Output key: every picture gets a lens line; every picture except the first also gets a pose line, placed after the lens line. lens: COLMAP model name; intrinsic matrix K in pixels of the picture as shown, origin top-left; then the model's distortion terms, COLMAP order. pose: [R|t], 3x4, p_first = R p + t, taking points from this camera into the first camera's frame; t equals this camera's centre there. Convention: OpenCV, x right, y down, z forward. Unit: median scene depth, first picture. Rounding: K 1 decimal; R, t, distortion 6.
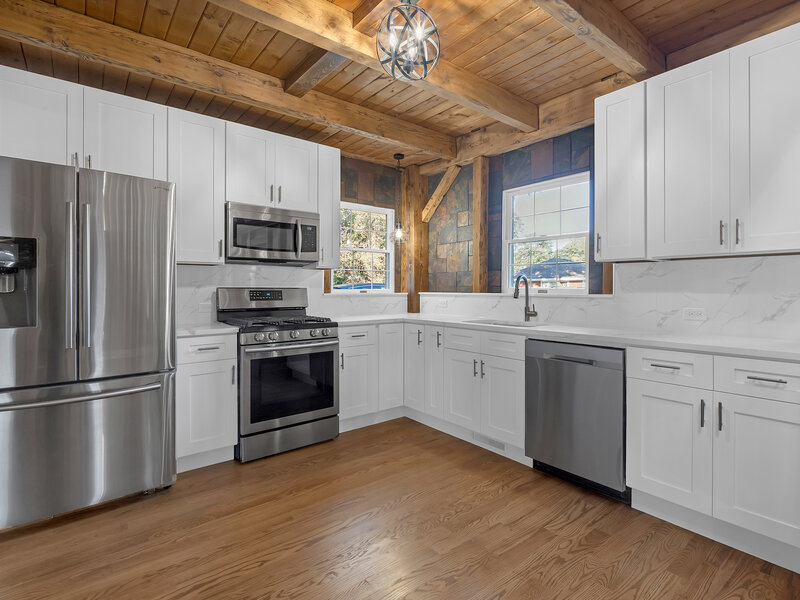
lens RADIAL K [[358.3, 0, 494.0], [0, 358.3, 287.1], [0, 0, 1]] dist [0.000903, -0.000799]
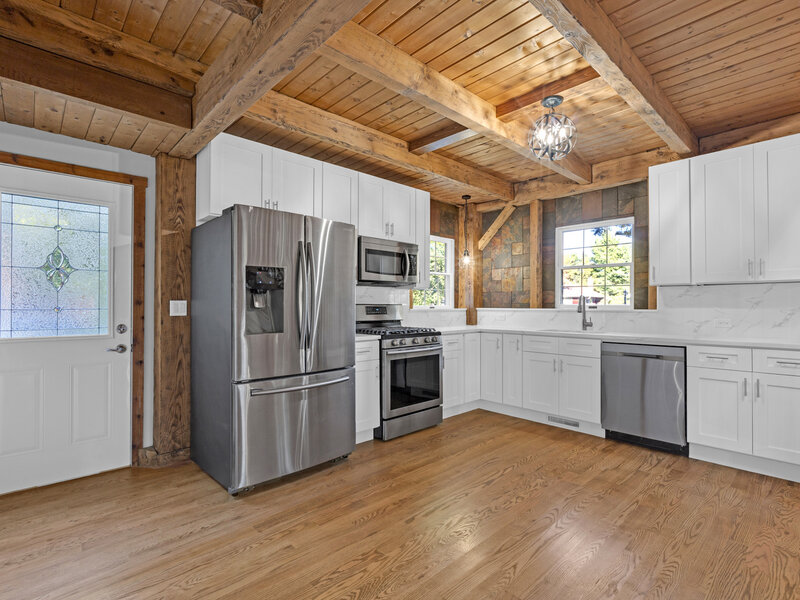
lens RADIAL K [[351.6, 0, 471.9], [0, 351.6, 299.9], [0, 0, 1]] dist [0.000596, -0.000055]
pose [[0.997062, 0.001494, 0.076582, -0.432702], [-0.000703, 0.999946, -0.010349, -0.001155], [-0.076594, 0.010265, 0.997010, -0.252376]]
